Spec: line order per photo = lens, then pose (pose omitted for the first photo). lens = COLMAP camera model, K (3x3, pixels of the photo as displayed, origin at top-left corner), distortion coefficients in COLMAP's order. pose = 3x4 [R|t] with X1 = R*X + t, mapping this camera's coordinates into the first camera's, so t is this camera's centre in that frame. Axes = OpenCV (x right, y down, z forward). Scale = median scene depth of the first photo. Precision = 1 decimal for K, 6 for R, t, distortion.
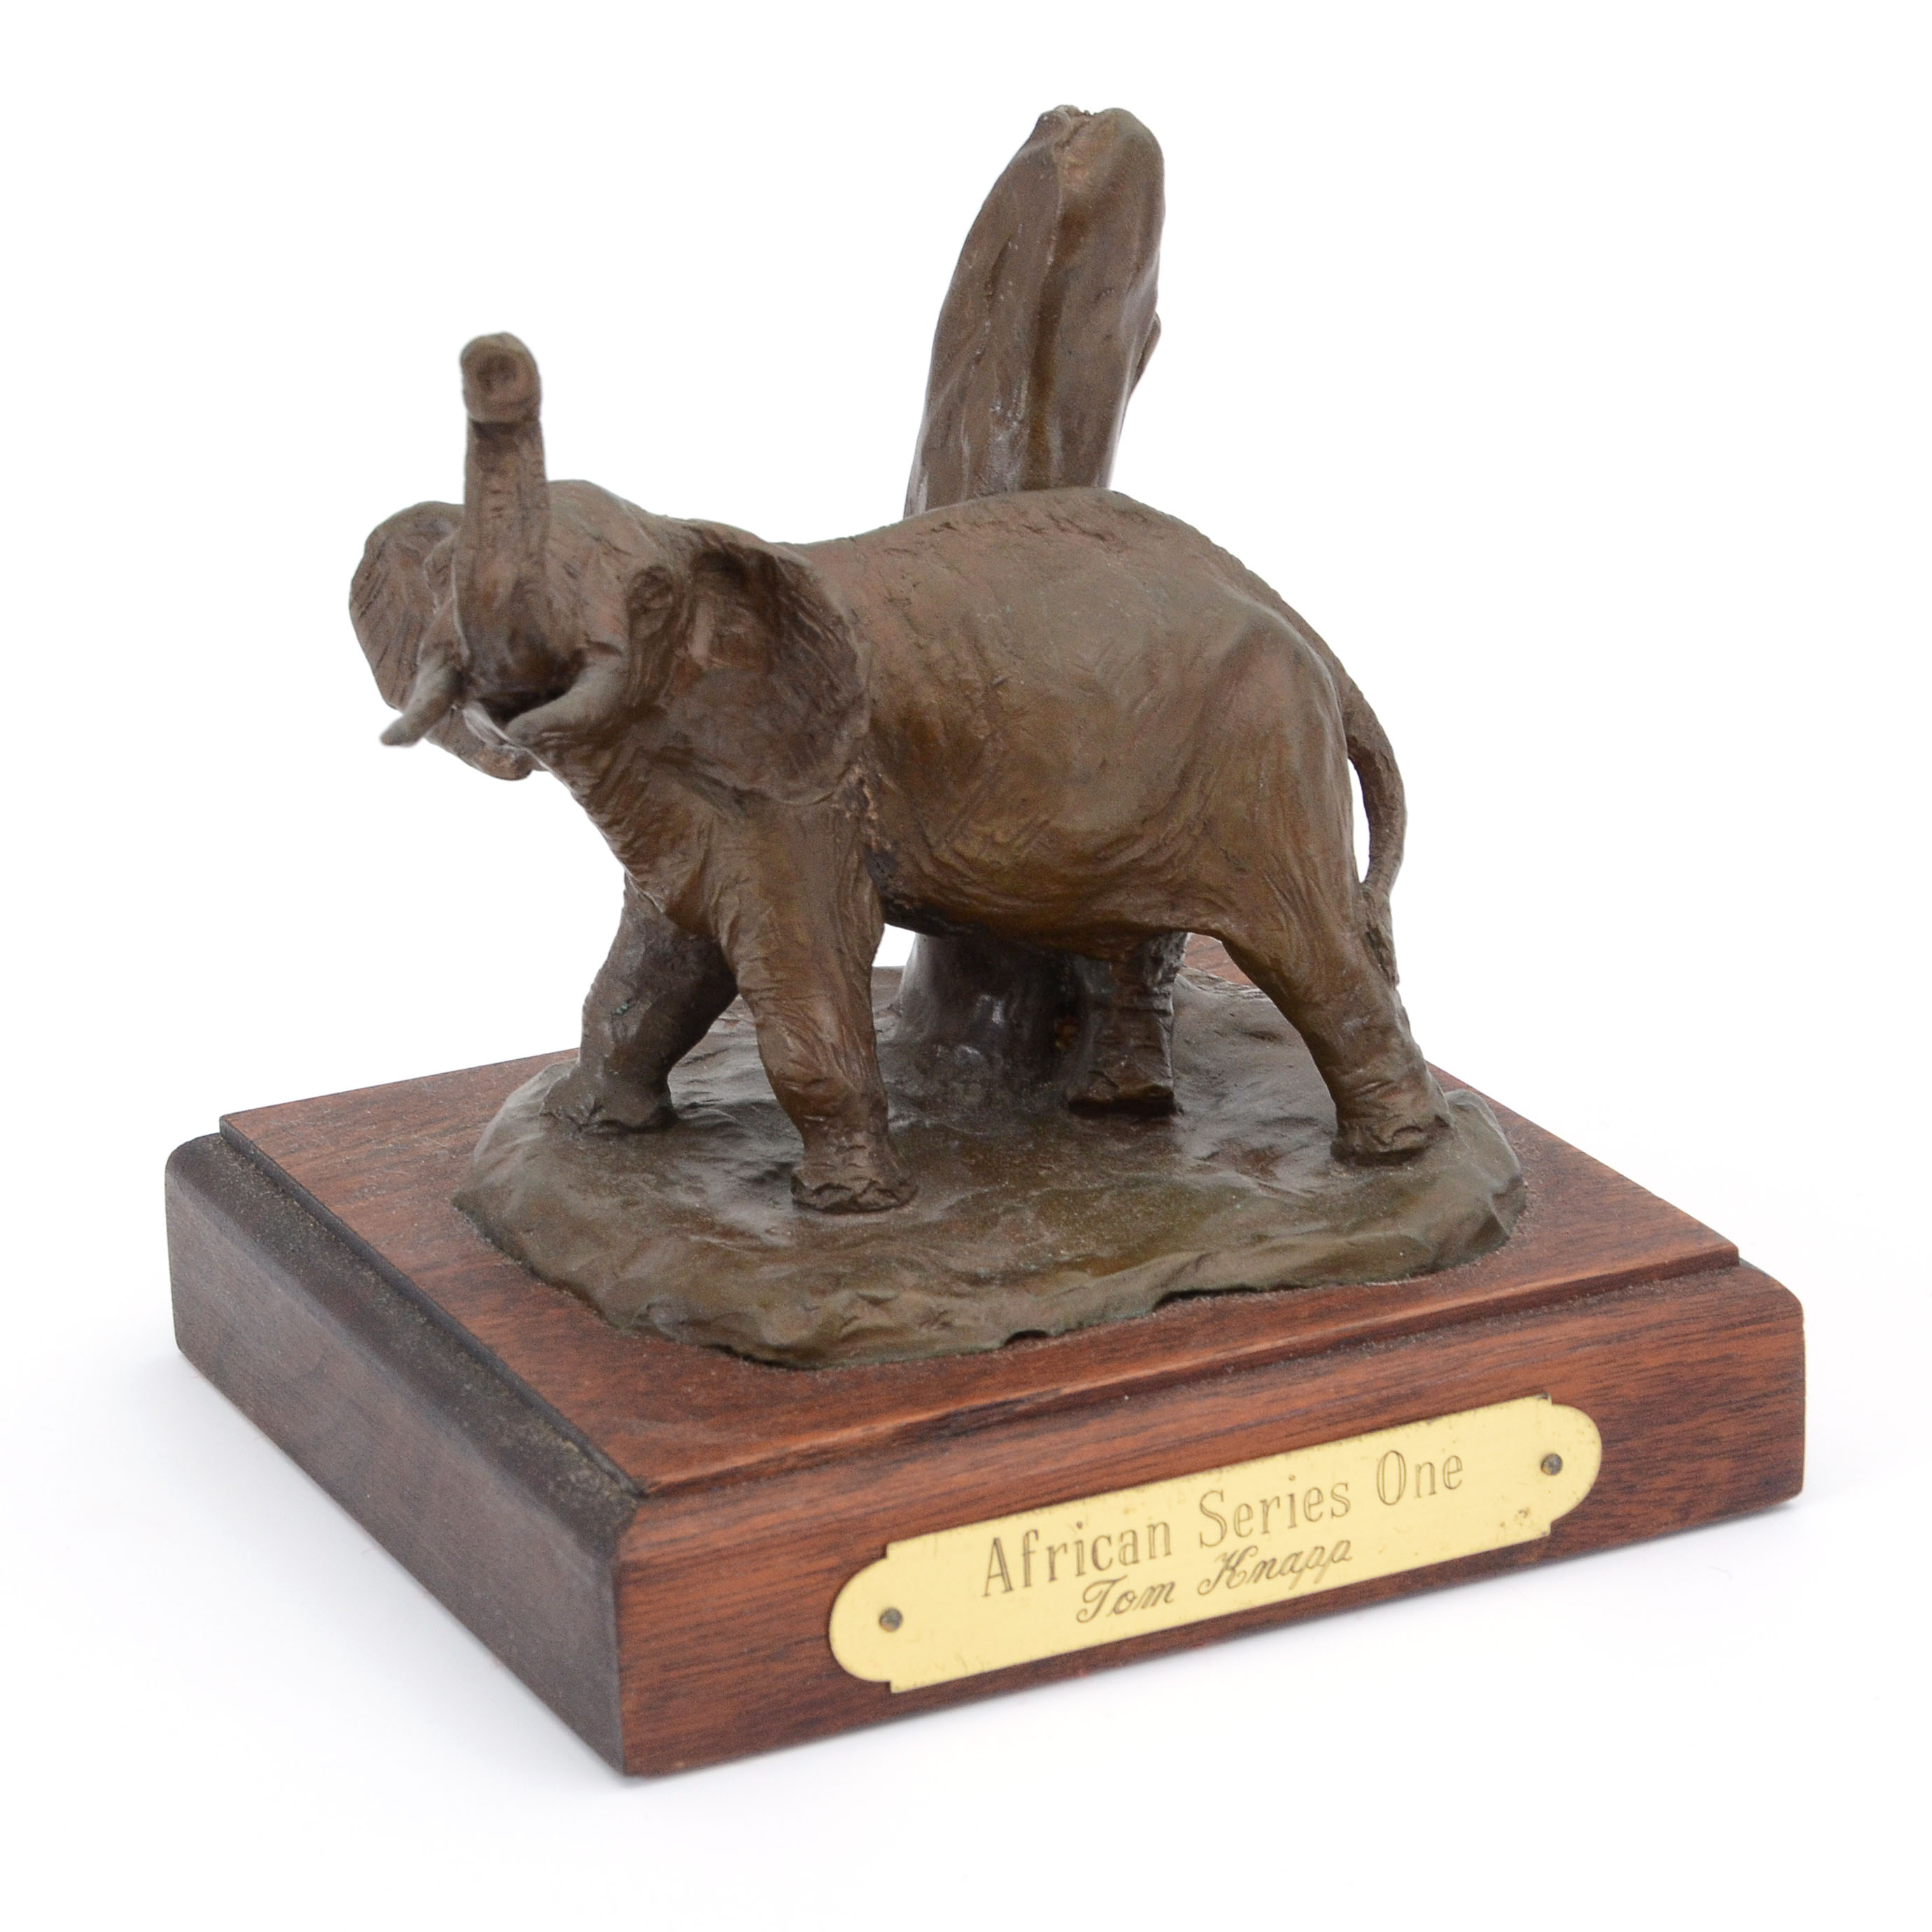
lens RADIAL K [[6008.7, 0, 906.7], [0, 6008.7, 997.0], [0, 0, 1]] dist [0.156072, 0.000000]
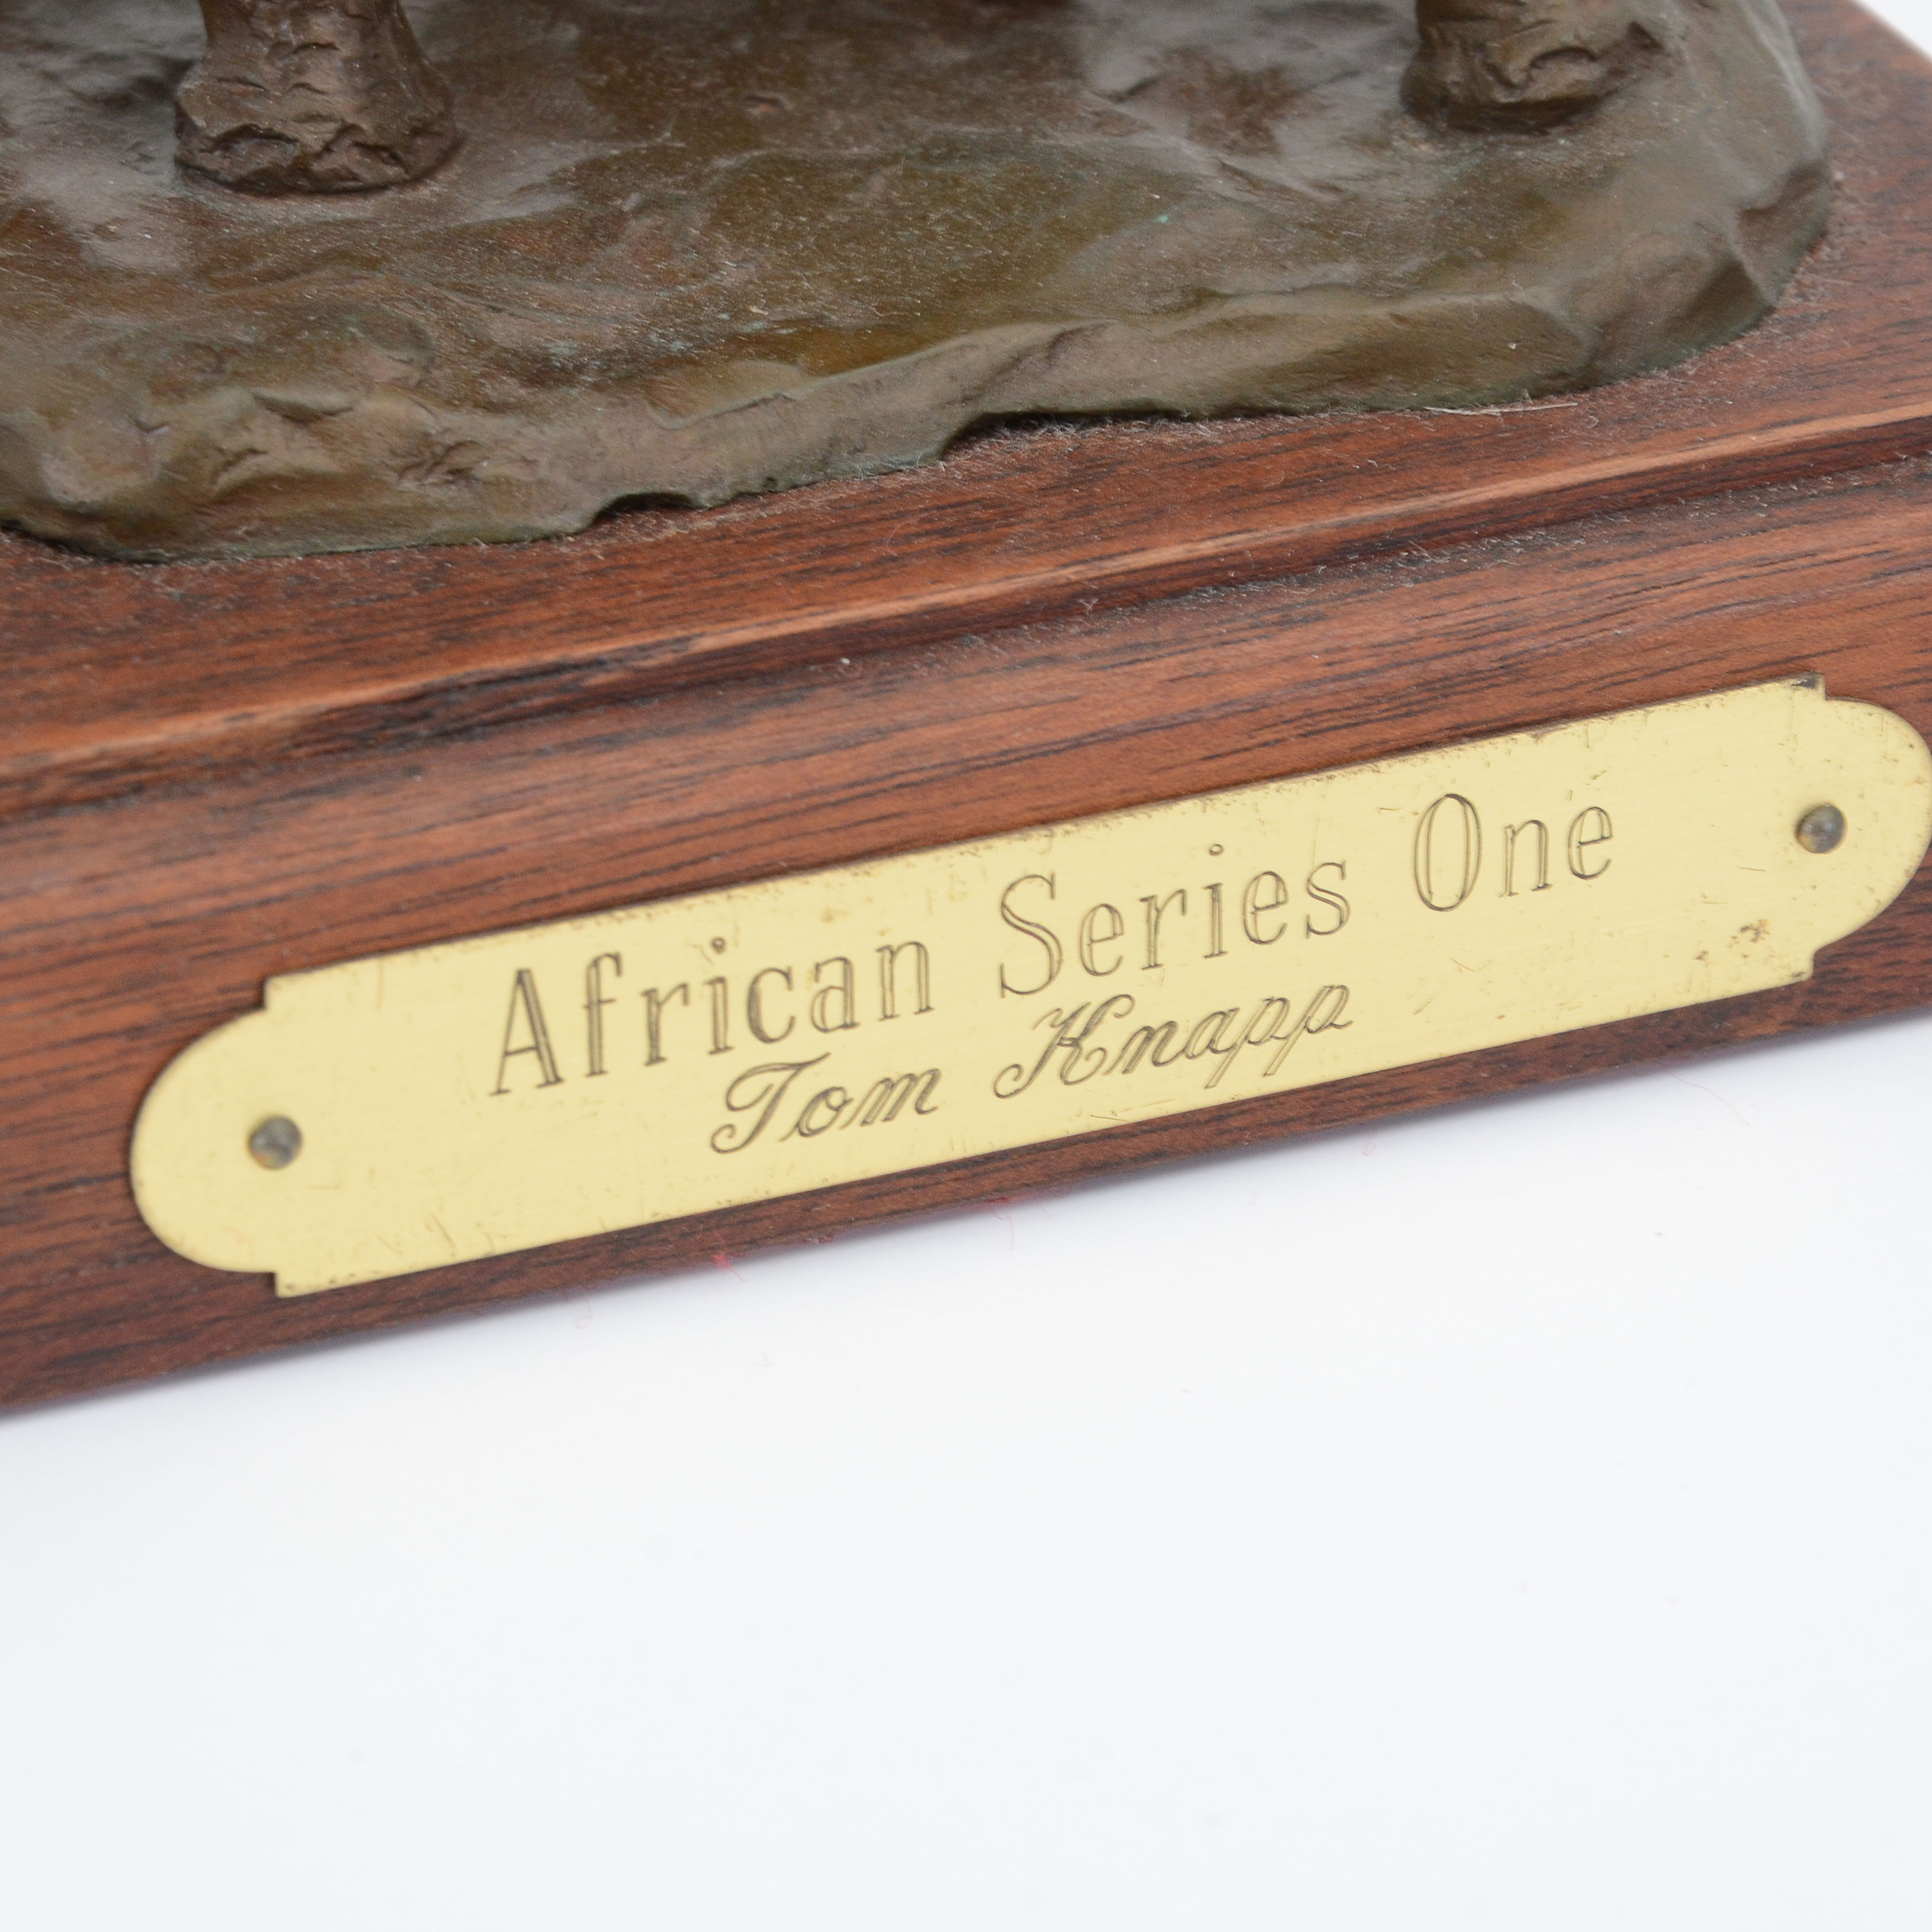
lens RADIAL K [[10314.1, 0, 958.9], [0, 10314.1, 973.7], [0, 0, 1]] dist [0.604284, 0.000000]
pose [[0.997915, 0.048659, -0.042398, 0.076217], [-0.041569, 0.987119, 0.154494, -0.028477], [0.049369, -0.152410, 0.987084, 0.232264]]
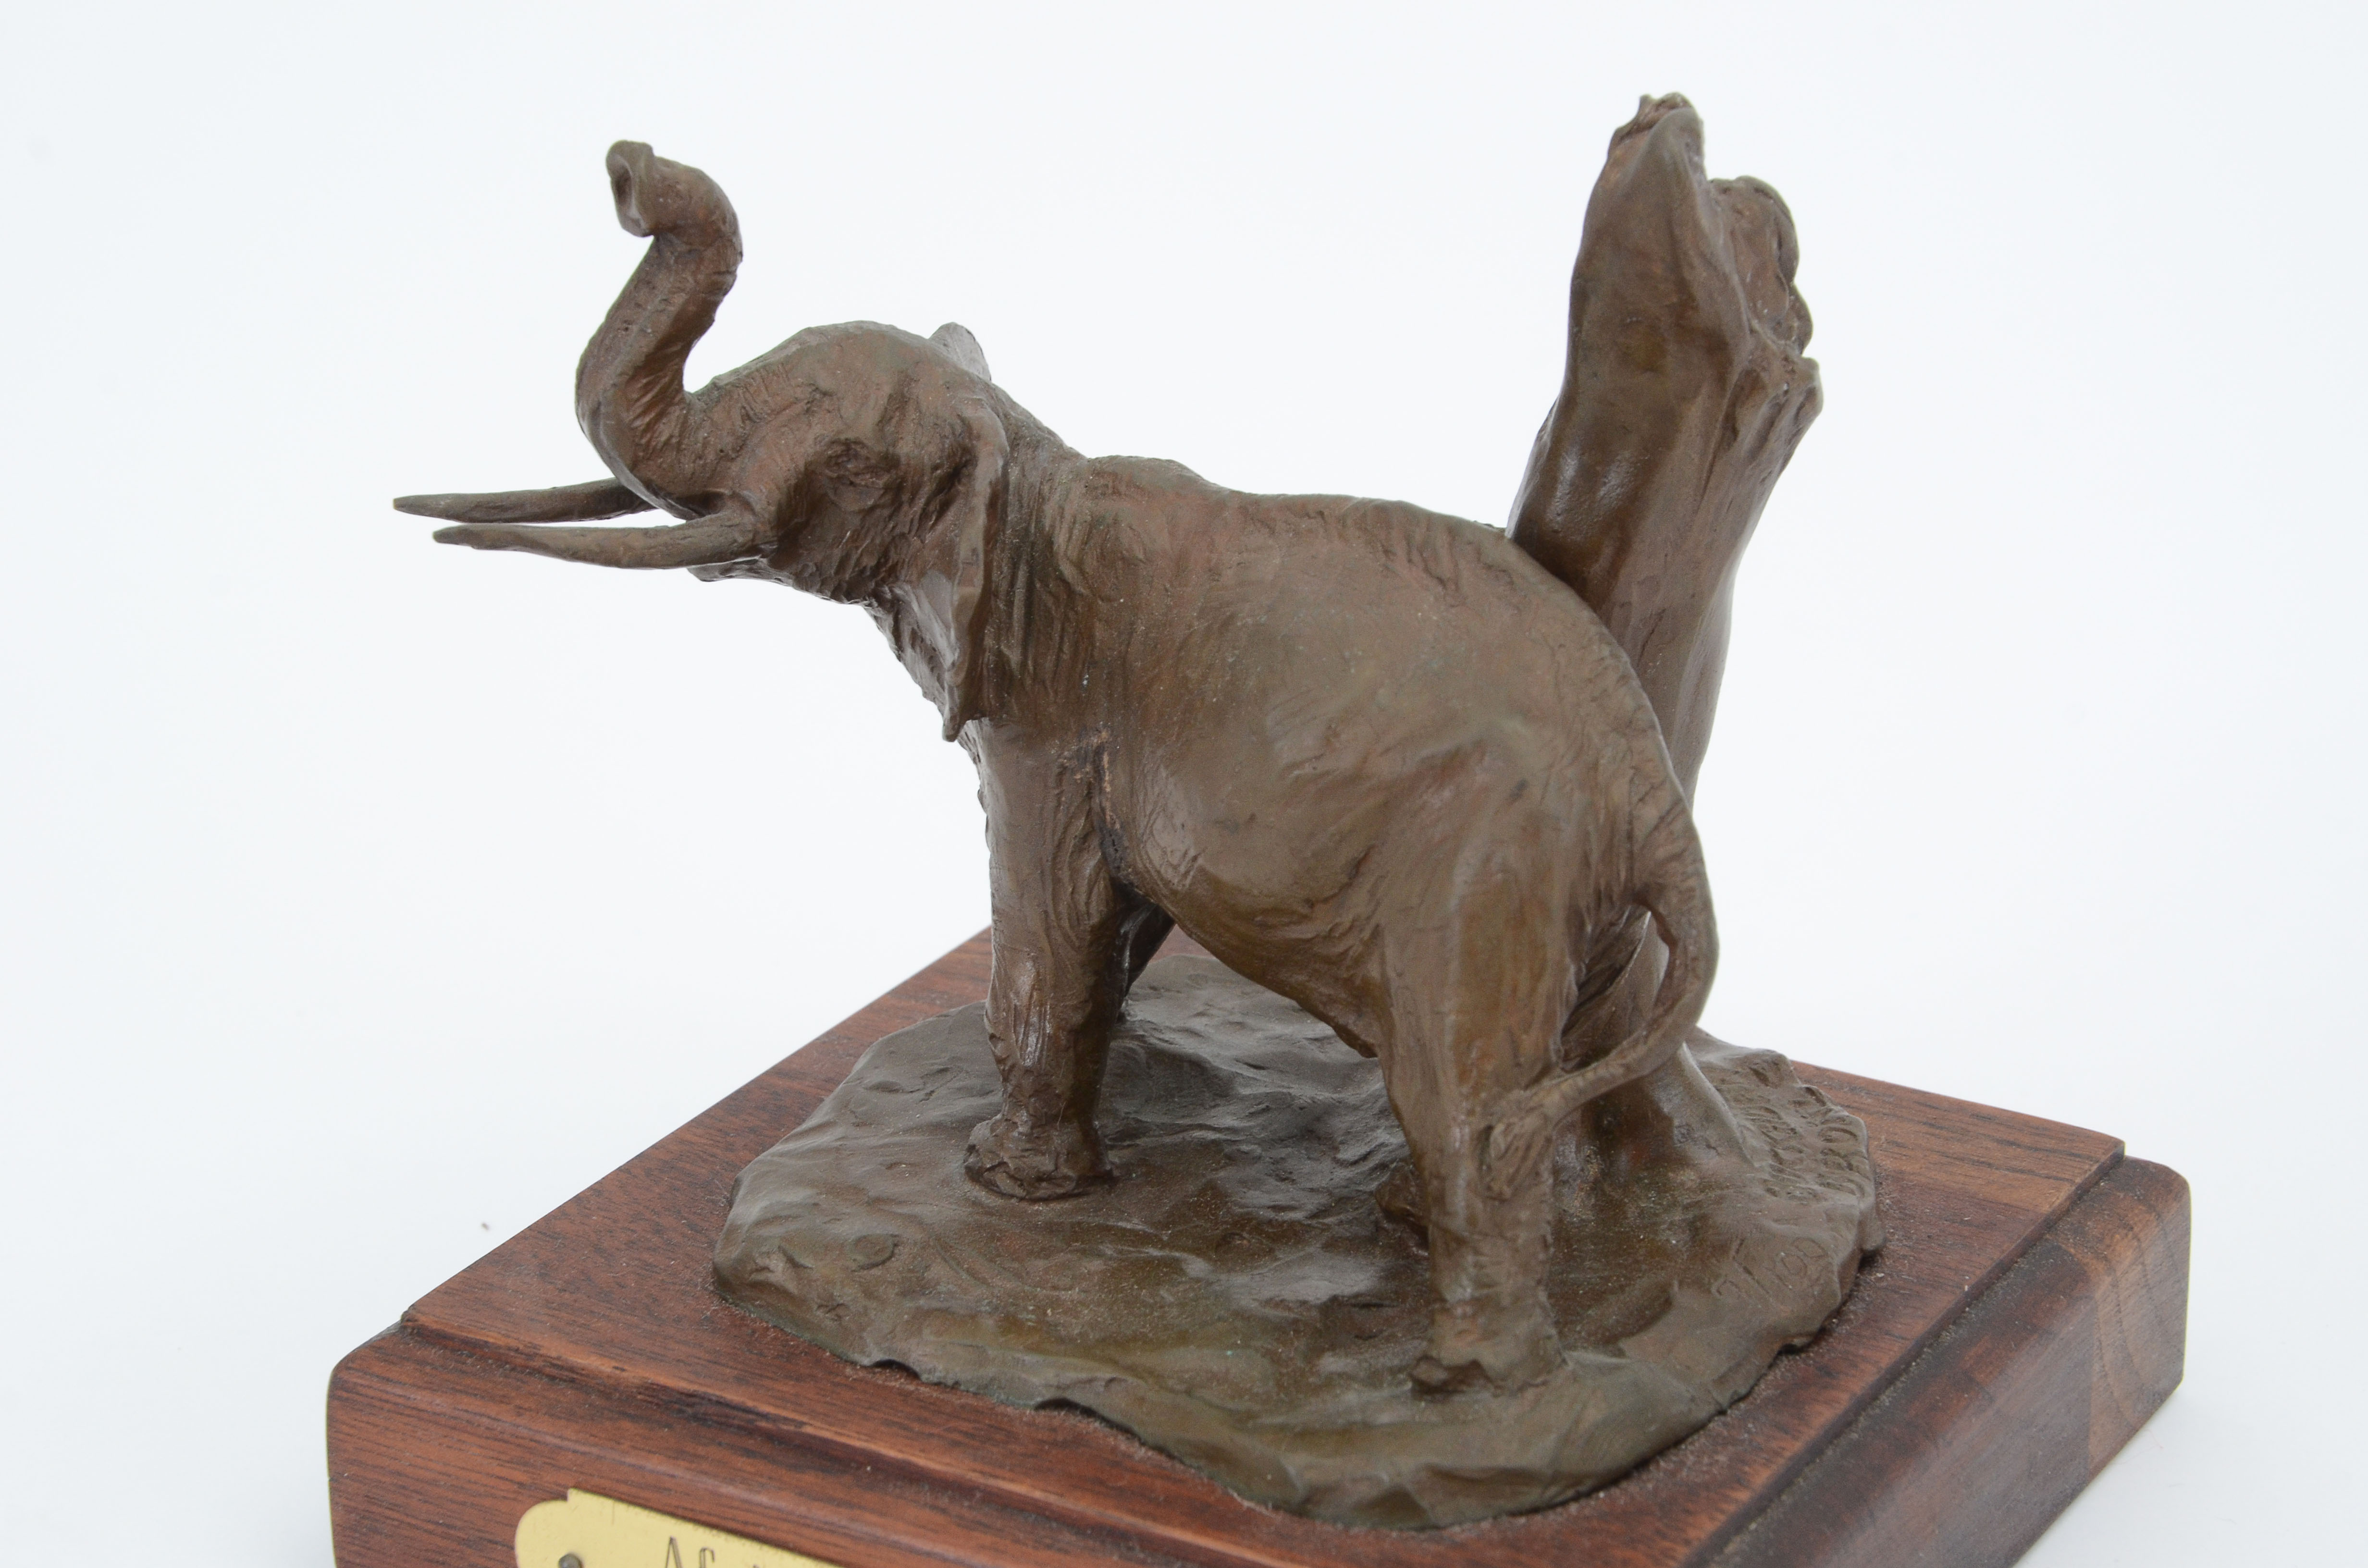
lens RADIAL K [[5829.6, 0, 1173.8], [0, 5829.6, 775.3], [0, 0, 1]] dist [0.325094, 0.000000]
pose [[0.540040, 0.332845, -0.773027, 0.682156], [-0.282637, 0.936860, 0.205935, -0.216841], [0.792763, 0.107273, 0.600016, 0.484507]]
